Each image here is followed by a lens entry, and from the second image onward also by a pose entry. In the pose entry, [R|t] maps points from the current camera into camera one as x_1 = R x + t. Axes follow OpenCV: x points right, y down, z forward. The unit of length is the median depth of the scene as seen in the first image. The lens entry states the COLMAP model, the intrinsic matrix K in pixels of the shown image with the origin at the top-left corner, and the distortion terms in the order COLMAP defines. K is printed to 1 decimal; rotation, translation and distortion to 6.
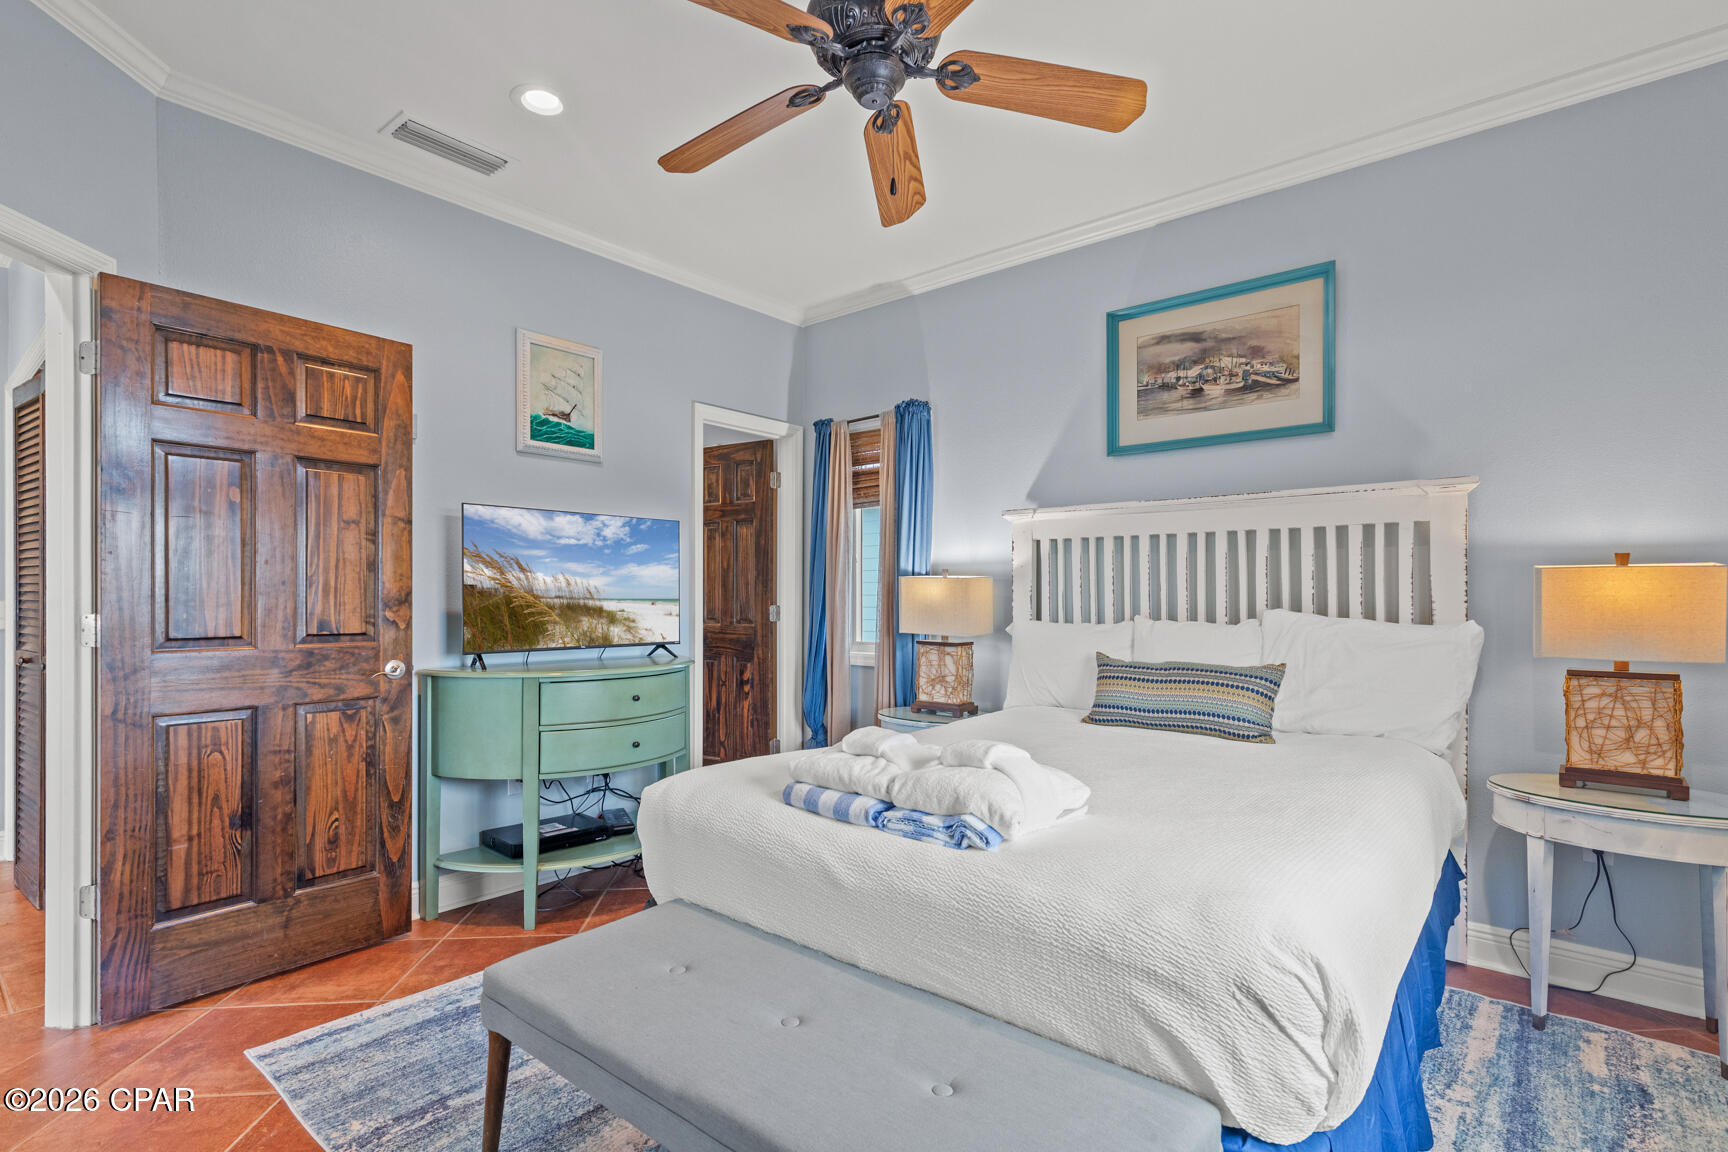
lens RADIAL K [[848.1, 0, 857.8], [0, 848.1, 602.4], [0, 0, 1]] dist [0.001264, -0.018494]
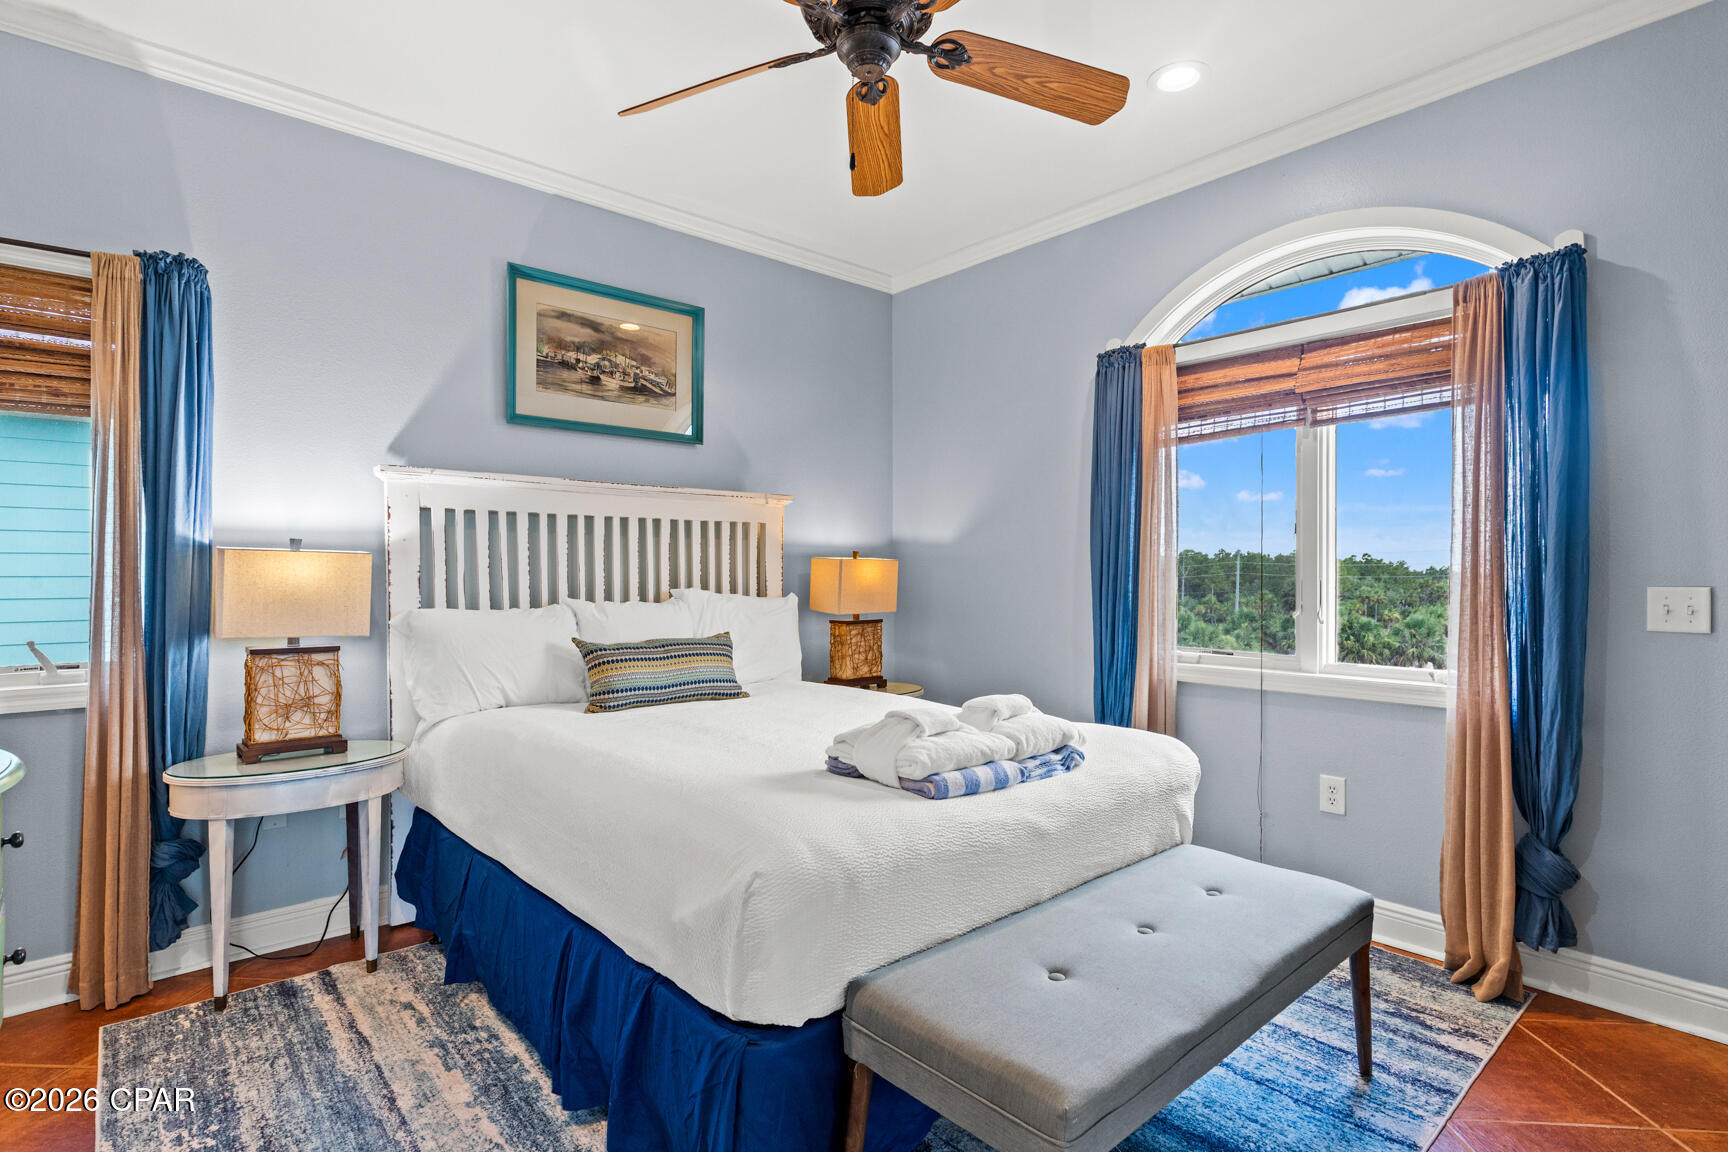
lens RADIAL K [[858.9, 0, 864.0], [0, 858.9, 576.0], [0, 0, 1]] dist [-0.000570, -0.000152]
pose [[0.141608, 0.001836, 0.989921, -0.570266], [0.009143, 0.999953, -0.003163, -0.003768], [-0.989881, 0.009499, 0.141584, 0.519332]]
